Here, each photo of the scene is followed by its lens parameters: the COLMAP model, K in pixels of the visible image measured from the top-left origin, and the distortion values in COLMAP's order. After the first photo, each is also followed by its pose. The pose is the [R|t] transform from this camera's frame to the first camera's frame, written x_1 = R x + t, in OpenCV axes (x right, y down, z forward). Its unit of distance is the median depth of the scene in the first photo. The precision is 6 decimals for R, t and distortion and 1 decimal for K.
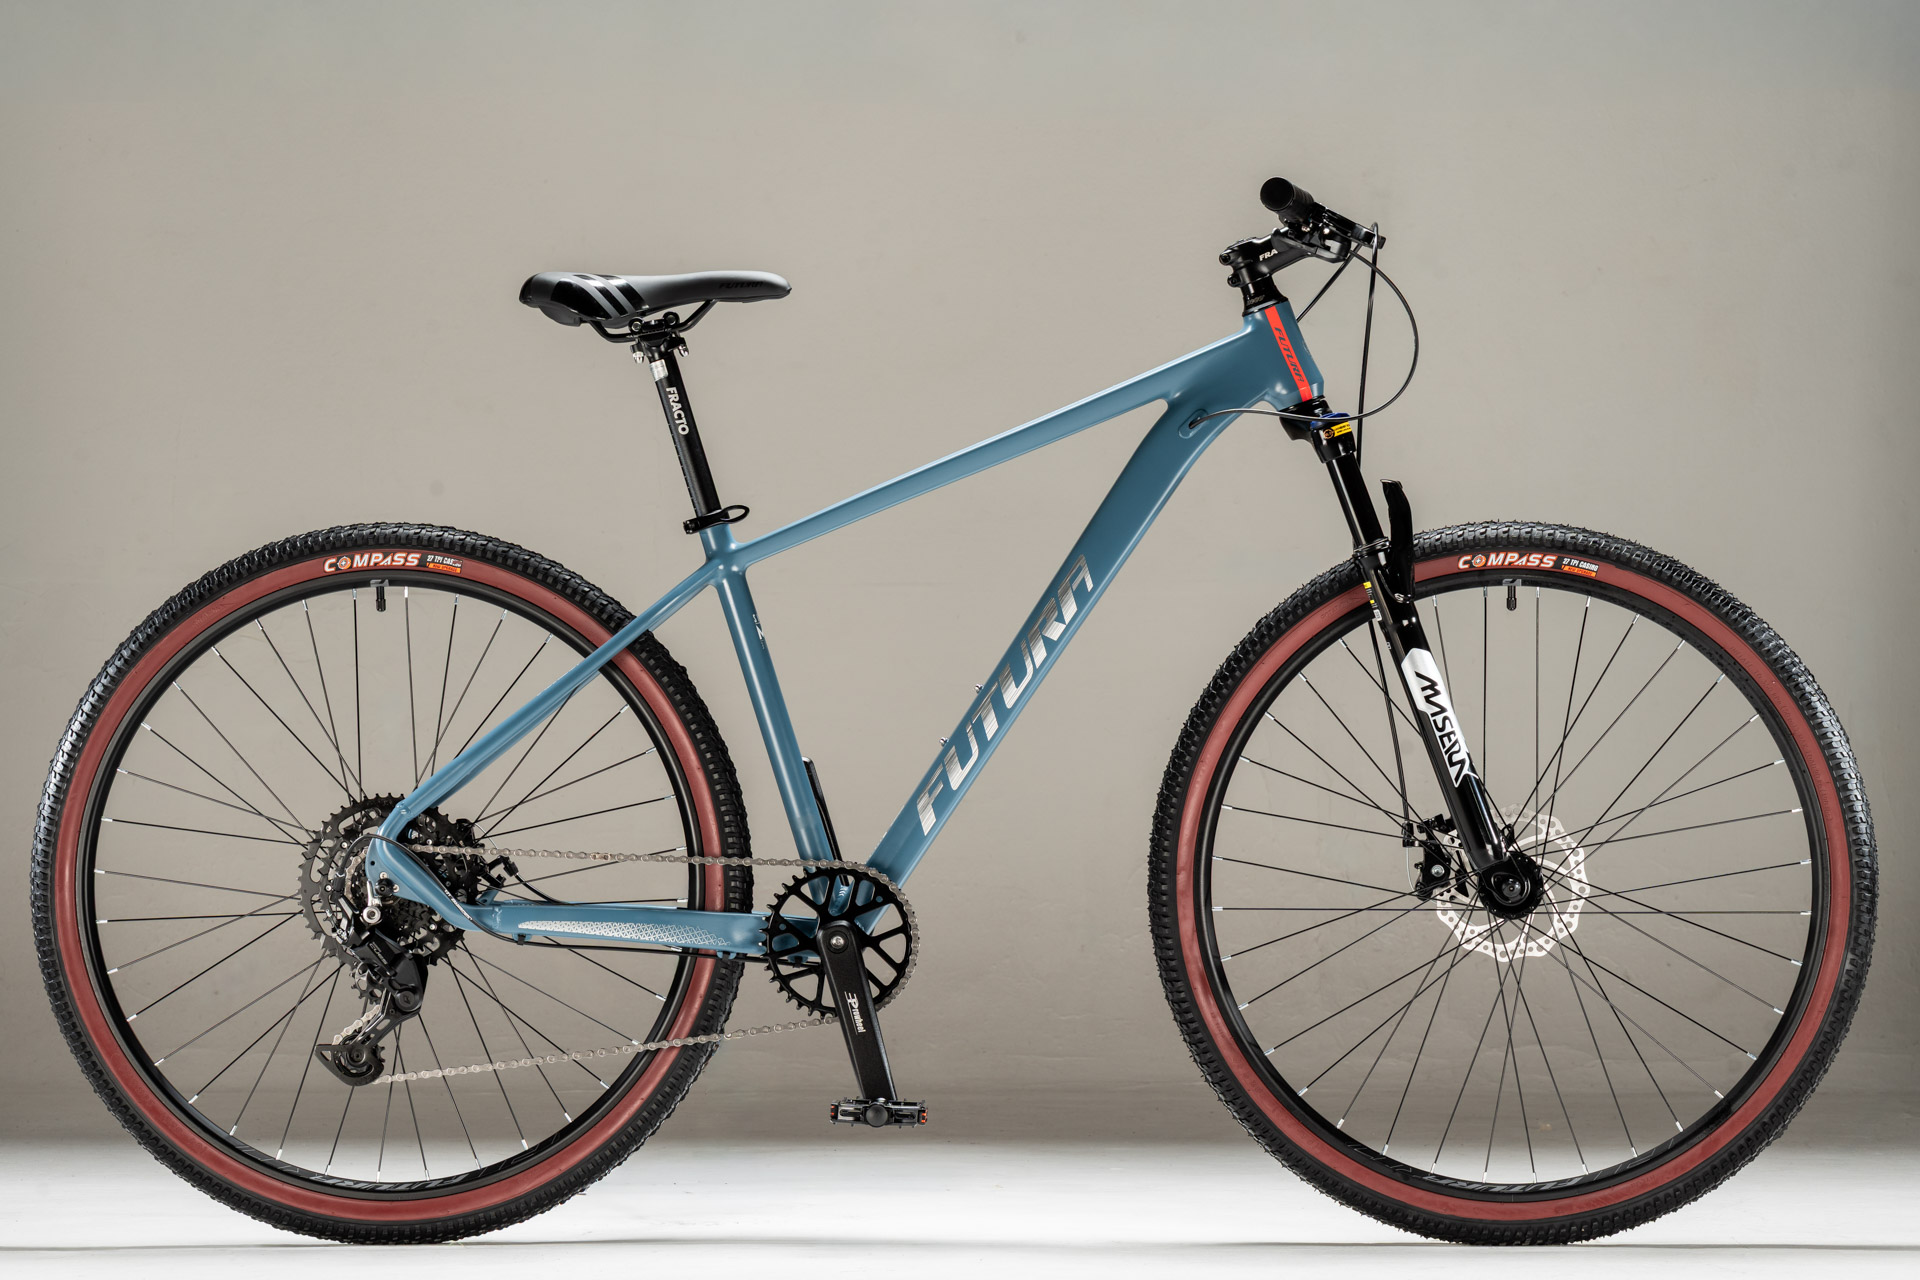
lens RADIAL K [[7611.0, 0, 960.0], [0, 7611.0, 640.0], [0, 0, 1]] dist [-0.185948, -1.758009]
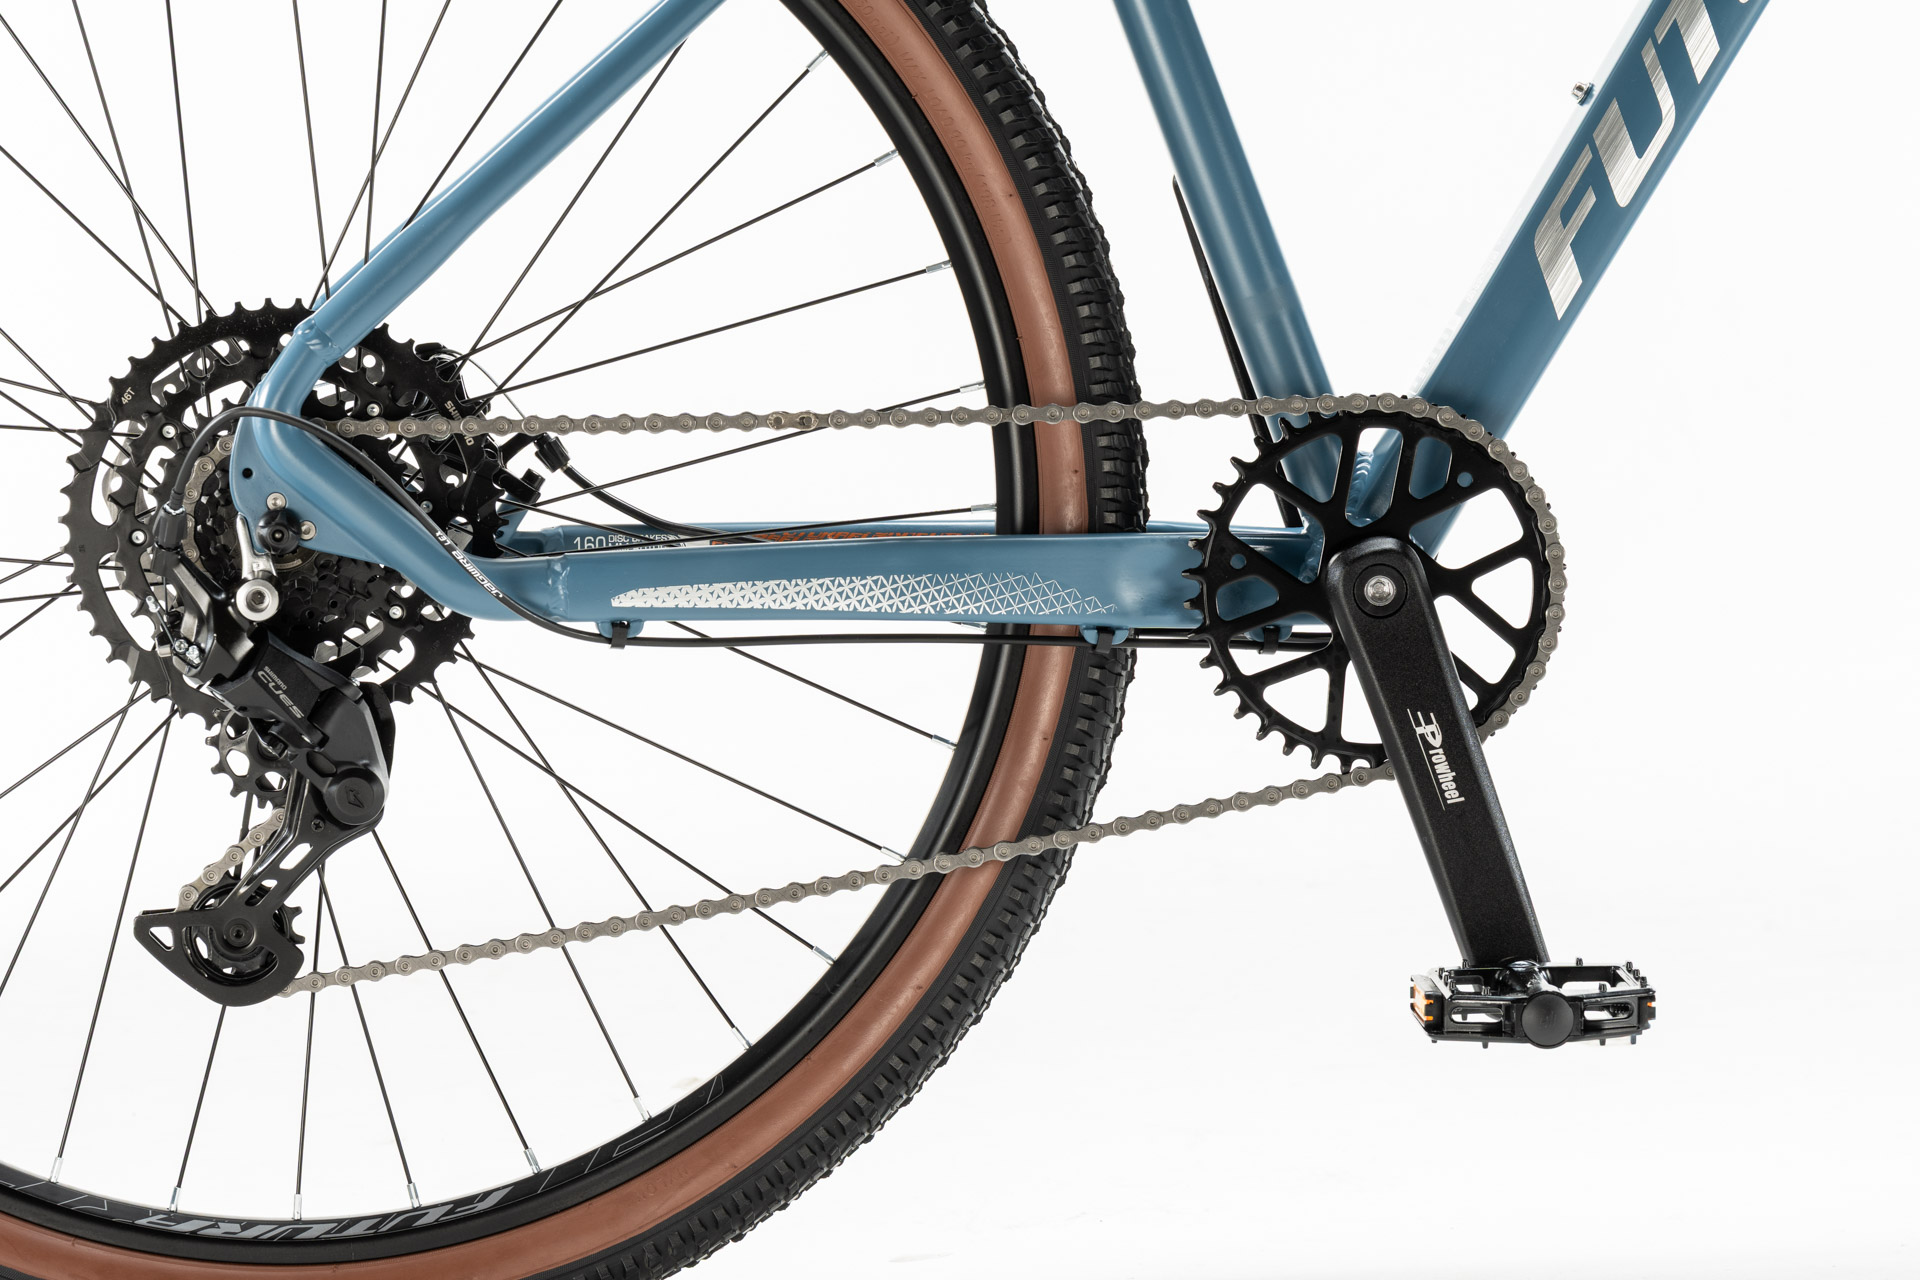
lens RADIAL K [[7700.7, 0, 849.8], [0, 7700.7, 639.0], [0, 0, 1]] dist [1.856936, -71.686684]
pose [[0.996884, -0.065390, 0.044117, -0.063558], [0.061699, 0.994852, 0.080385, 0.006330], [-0.049146, -0.077412, 0.995787, 0.574107]]
